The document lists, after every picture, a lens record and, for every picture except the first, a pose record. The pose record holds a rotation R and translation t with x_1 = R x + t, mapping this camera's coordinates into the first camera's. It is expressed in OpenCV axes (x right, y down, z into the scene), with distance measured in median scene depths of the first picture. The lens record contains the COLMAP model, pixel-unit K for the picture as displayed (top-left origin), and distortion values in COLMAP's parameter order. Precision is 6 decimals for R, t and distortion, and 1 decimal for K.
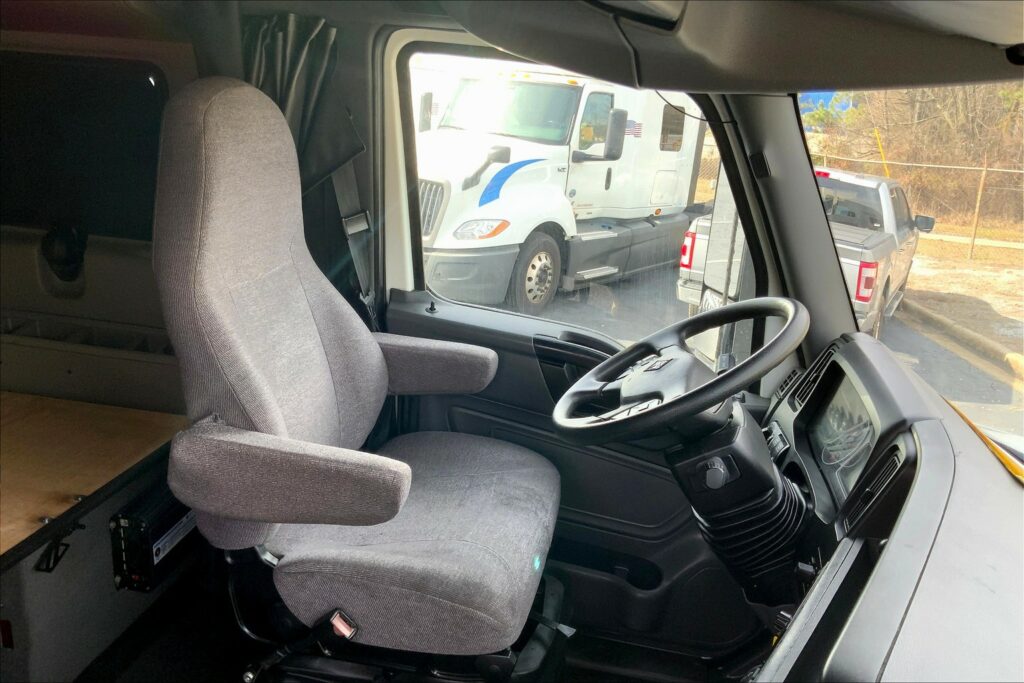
lens RADIAL K [[850.9, 0, 512.0], [0, 850.9, 341.5], [0, 0, 1]] dist [0.112779, -0.230819]
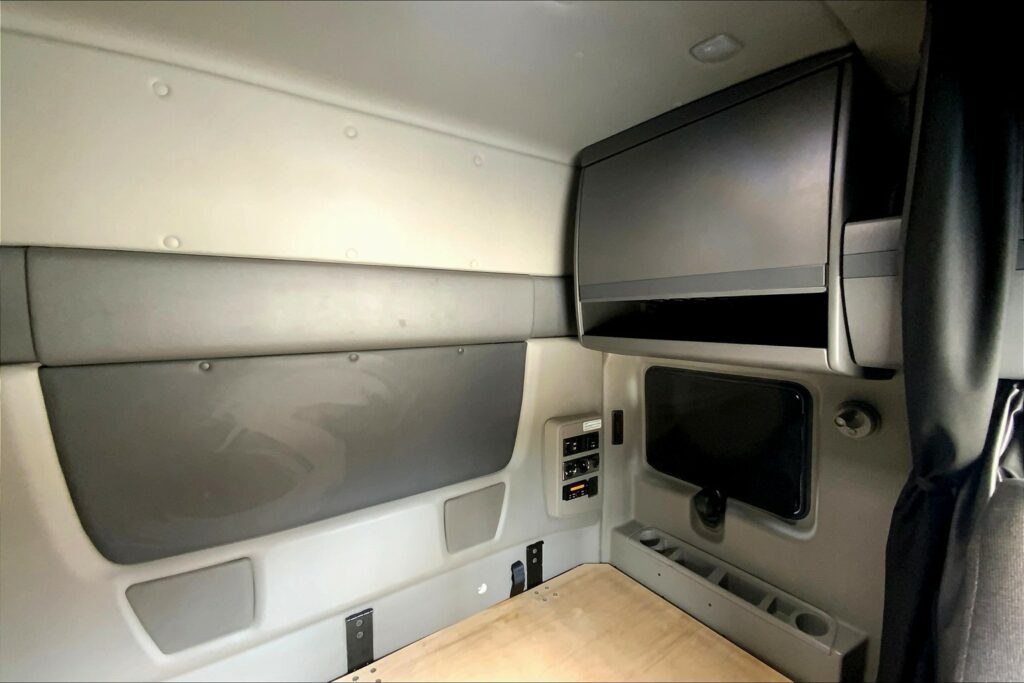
lens RADIAL K [[416.8, 0, 515.9], [0, 416.8, 341.2], [0, 0, 1]] dist [0.039477, -0.027626]
pose [[0.719363, -0.022190, -0.694280, -0.314983], [-0.151854, 0.970291, -0.188351, -0.224635], [0.677833, 0.240922, 0.694621, 0.294603]]
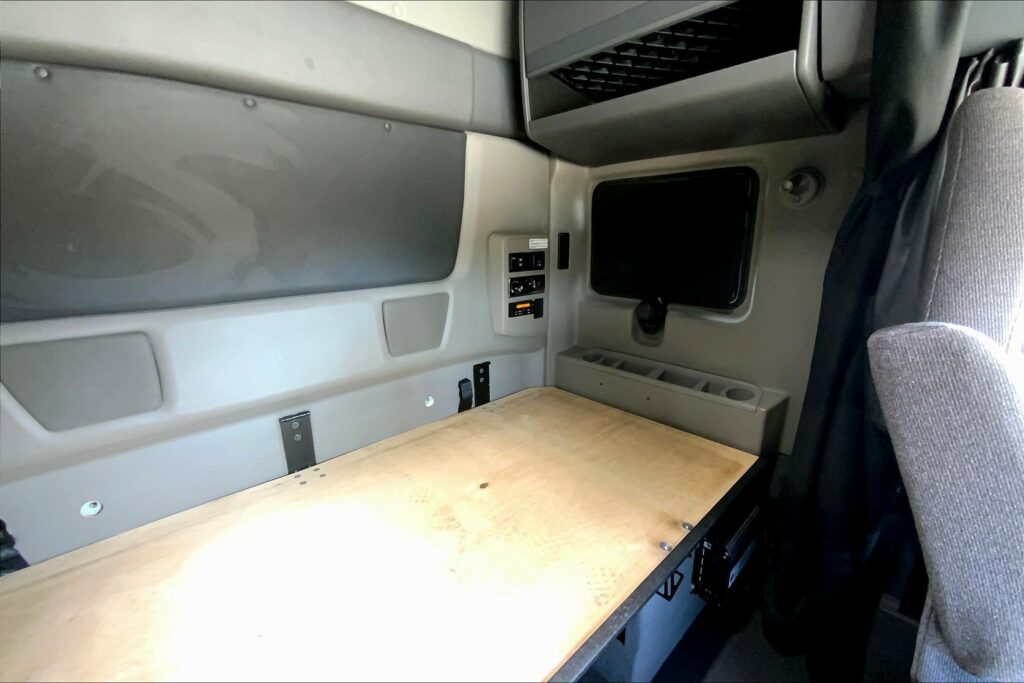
lens RADIAL K [[416.8, 0, 515.9], [0, 416.8, 341.2], [0, 0, 1]] dist [0.039477, -0.027626]
pose [[0.814697, 0.076862, -0.574771, -0.355429], [-0.111003, 0.993519, -0.024478, -0.020910], [0.569164, 0.083744, 0.817948, 0.364724]]
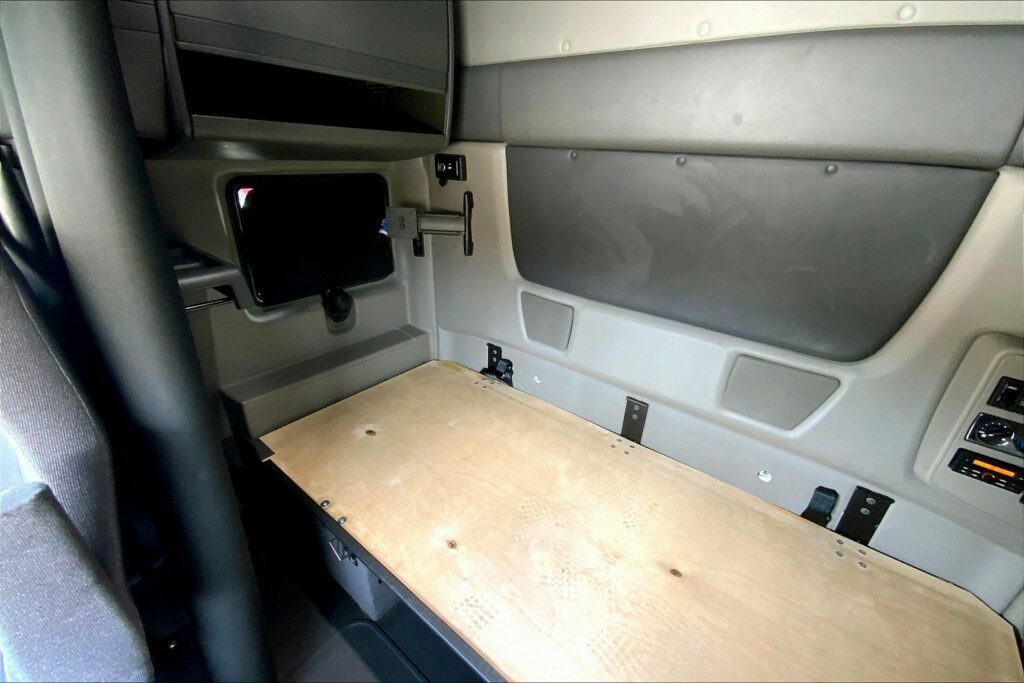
lens RADIAL K [[416.8, 0, 515.9], [0, 416.8, 341.2], [0, 0, 1]] dist [0.039477, -0.027626]
pose [[-0.440131, 0.295520, -0.847911, -0.238741], [-0.331982, 0.823828, 0.459451, -0.268318], [0.834310, 0.483709, -0.264485, 0.660083]]
